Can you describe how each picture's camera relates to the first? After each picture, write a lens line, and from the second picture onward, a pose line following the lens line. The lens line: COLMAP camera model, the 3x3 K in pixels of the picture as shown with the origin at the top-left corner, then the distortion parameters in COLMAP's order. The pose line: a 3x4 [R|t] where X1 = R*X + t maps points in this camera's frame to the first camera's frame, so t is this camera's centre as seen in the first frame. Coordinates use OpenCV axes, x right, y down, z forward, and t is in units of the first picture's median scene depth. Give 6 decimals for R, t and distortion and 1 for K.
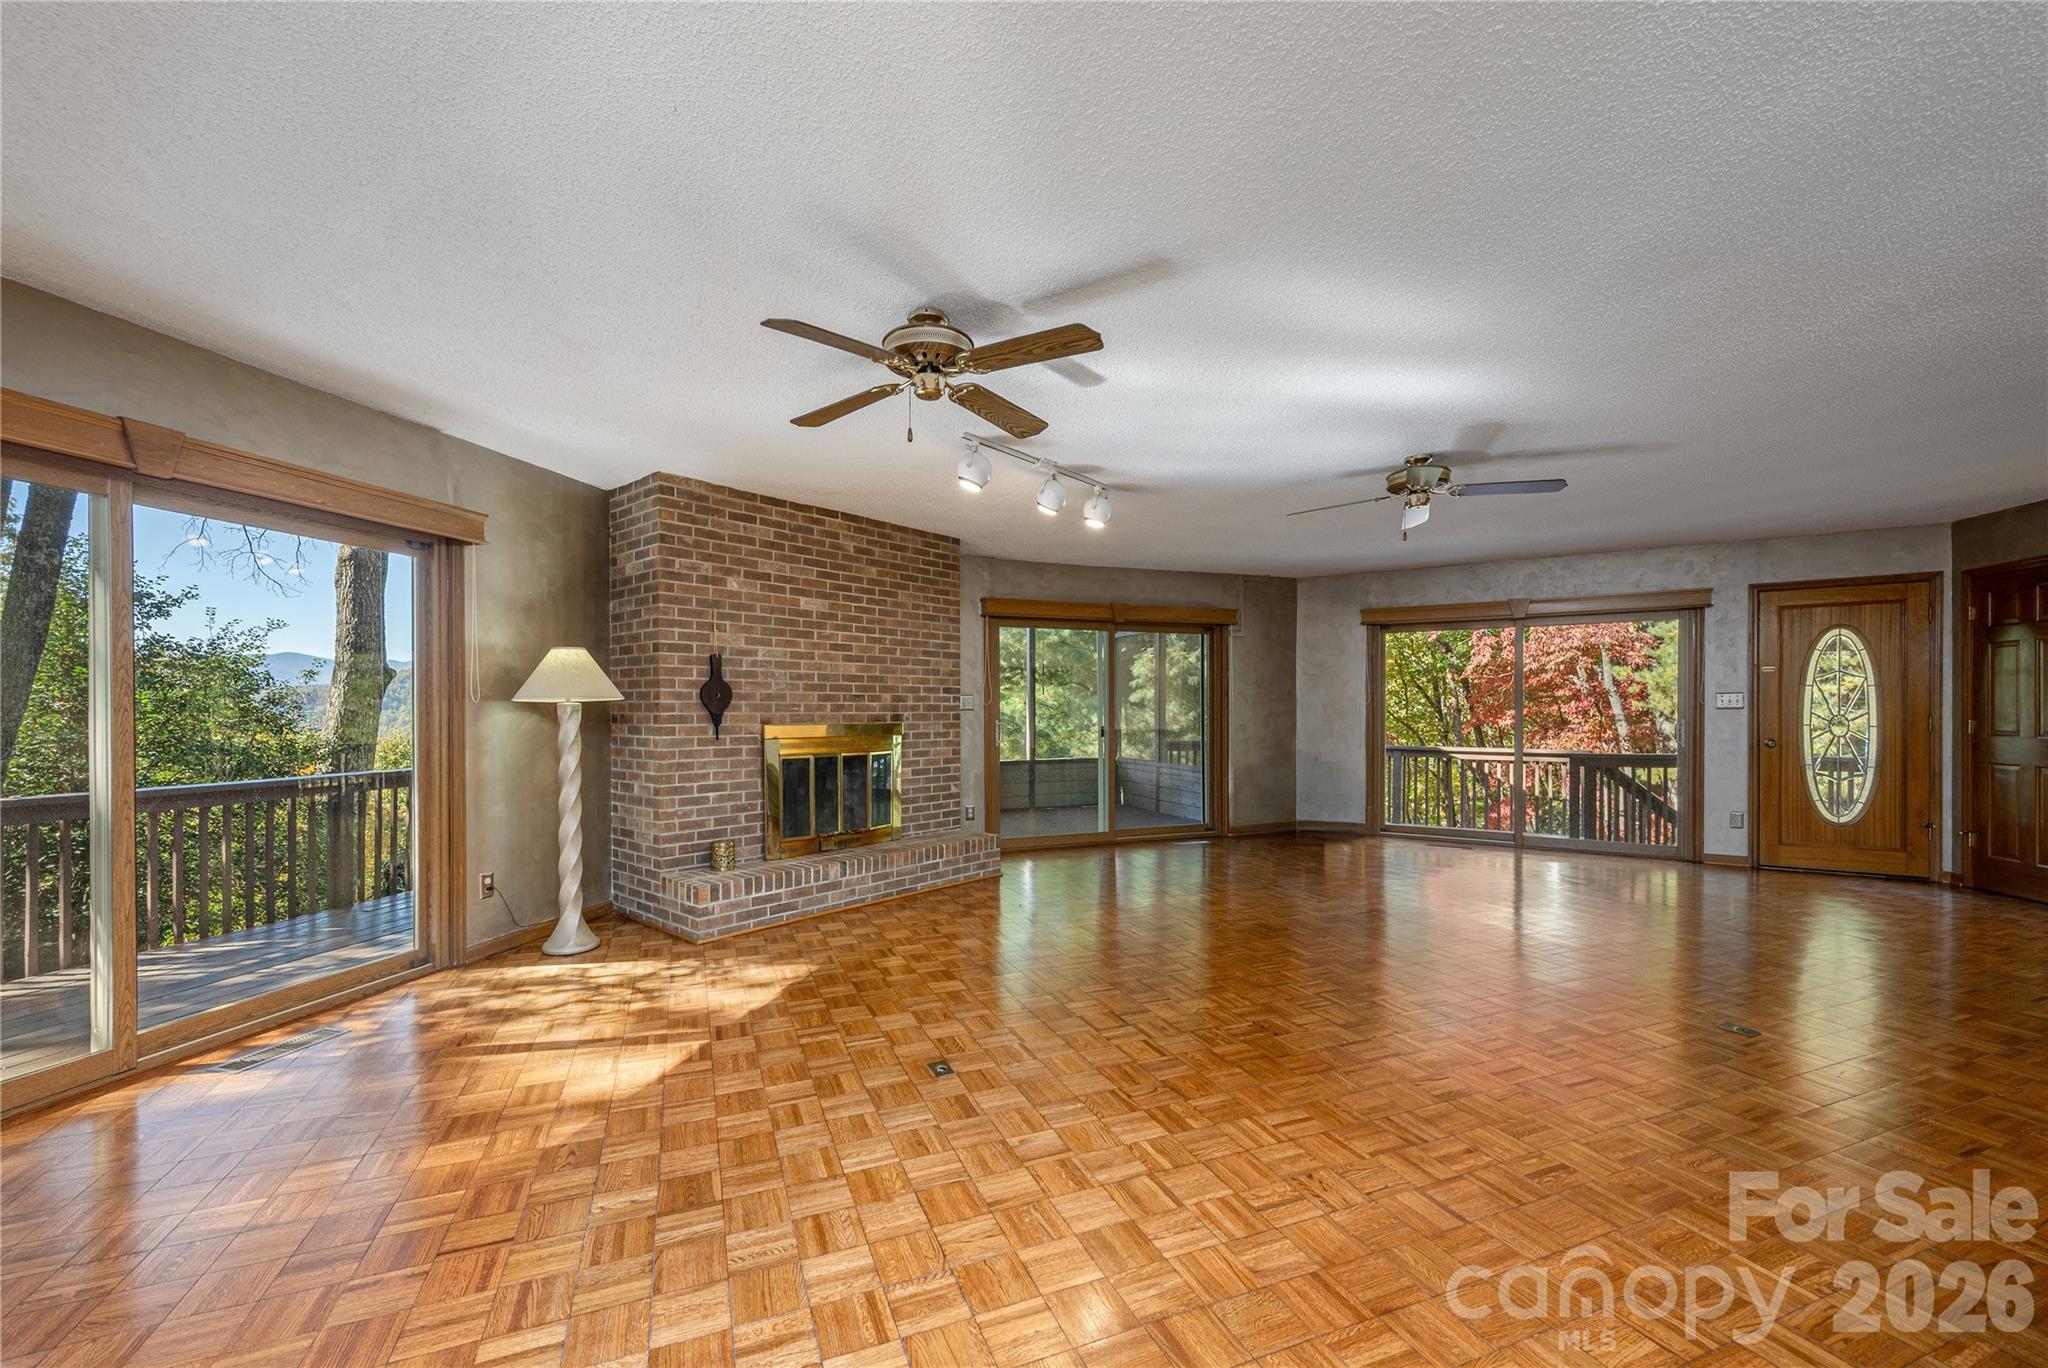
lens RADIAL K [[822.6, 0, 988.8], [0, 822.6, 706.7], [0, 0, 1]] dist [-0.001419, 0.000489]
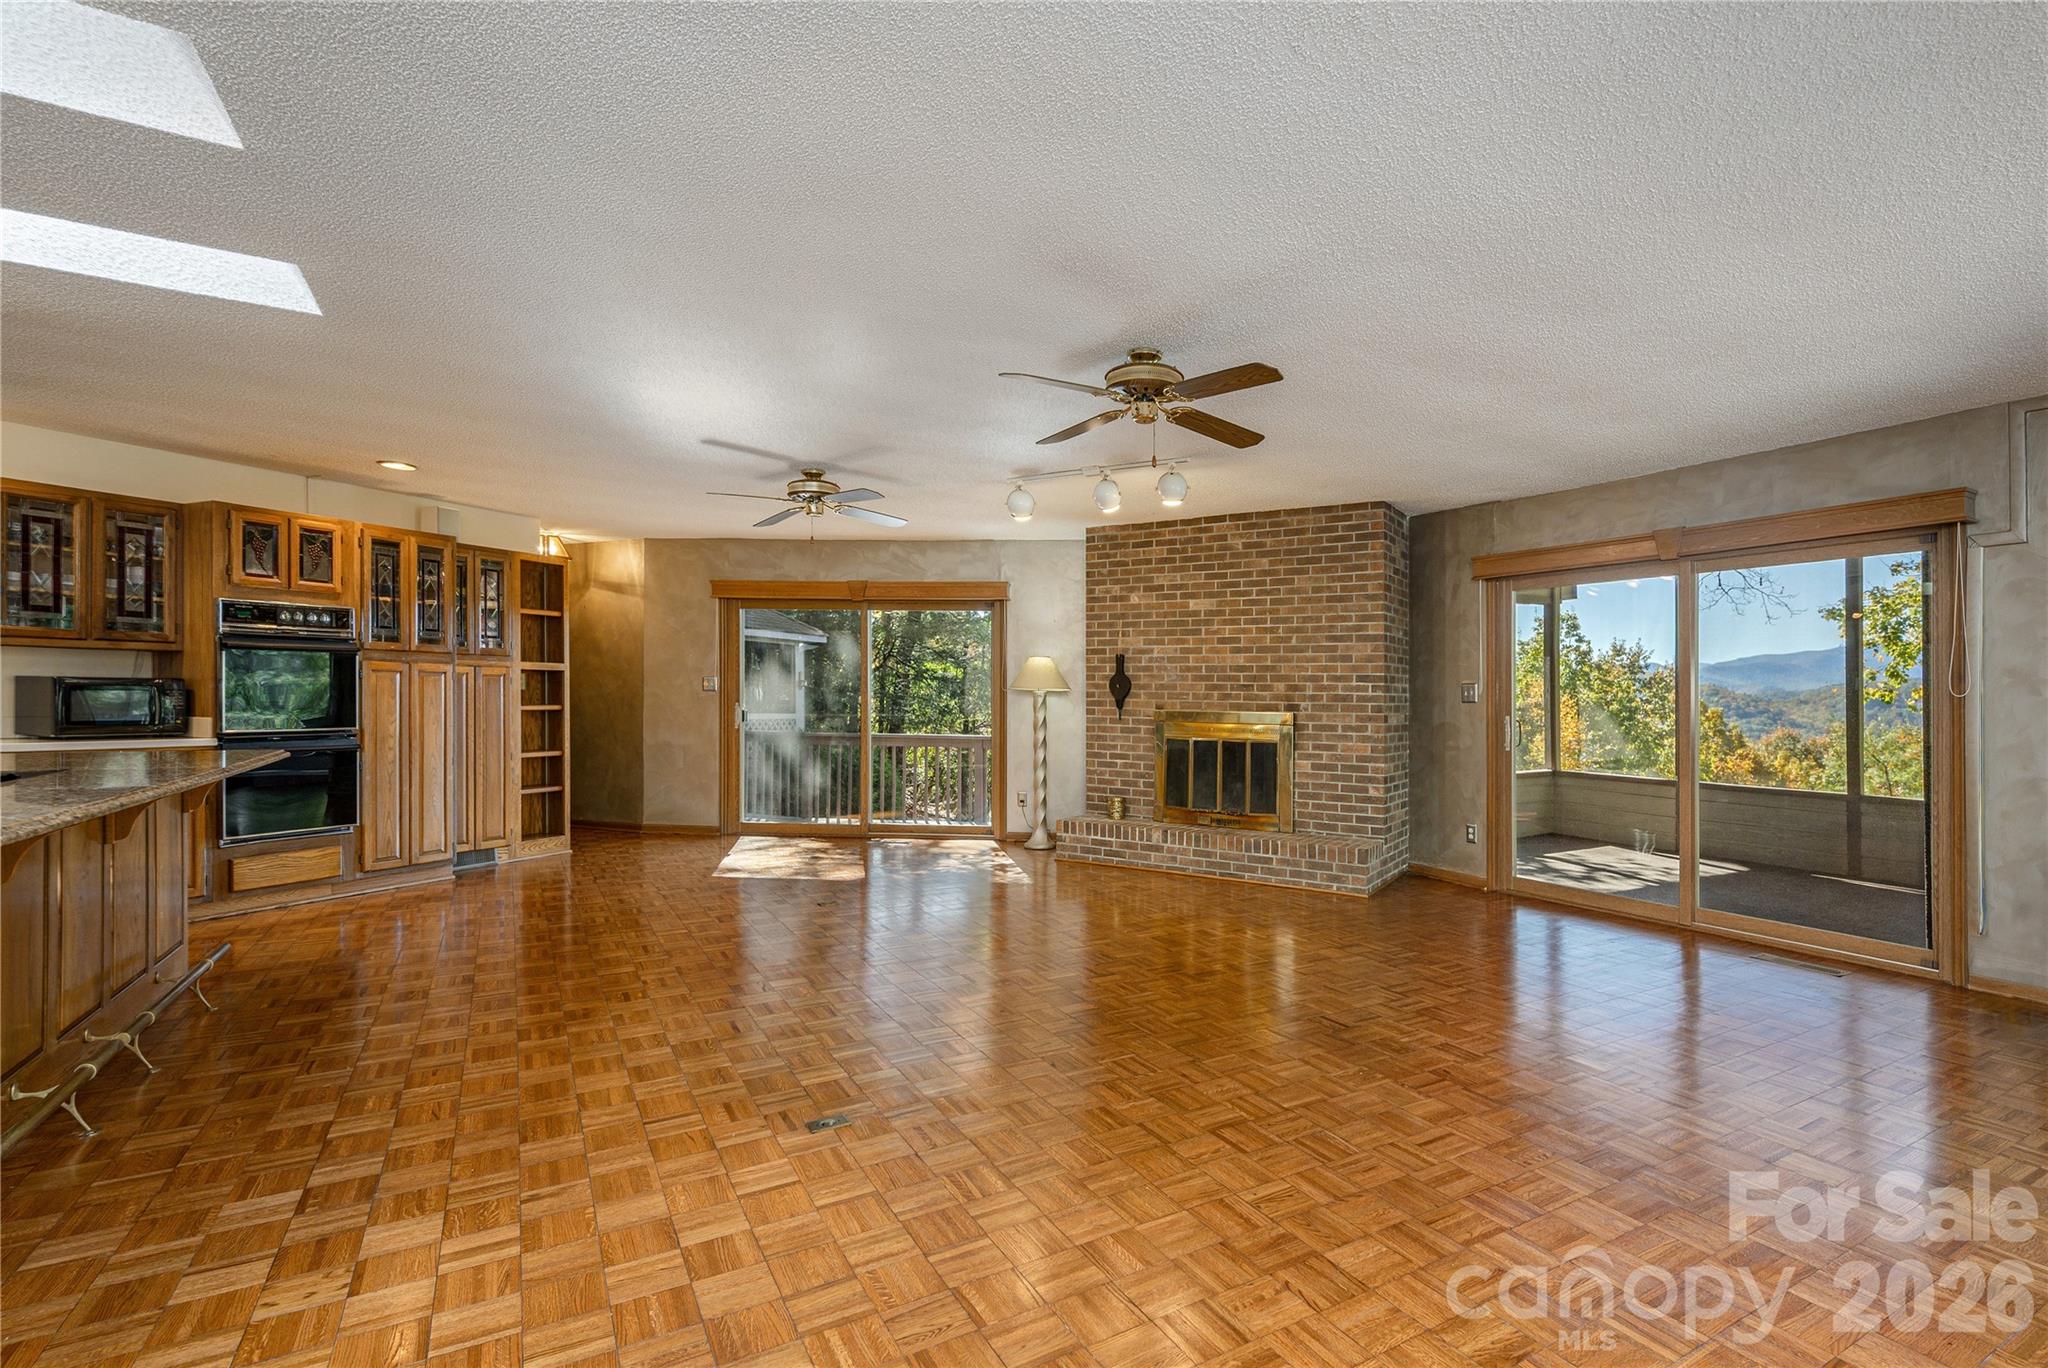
lens RADIAL K [[1020.2, 0, 1144.0], [0, 1020.2, 699.3], [0, 0, 1]] dist [-0.004090, -0.000700]
pose [[0.166147, 0.006498, -0.986080, 1.191386], [-0.010615, 0.999932, 0.004801, -0.000318], [0.986044, 0.009670, 0.166205, 0.715187]]
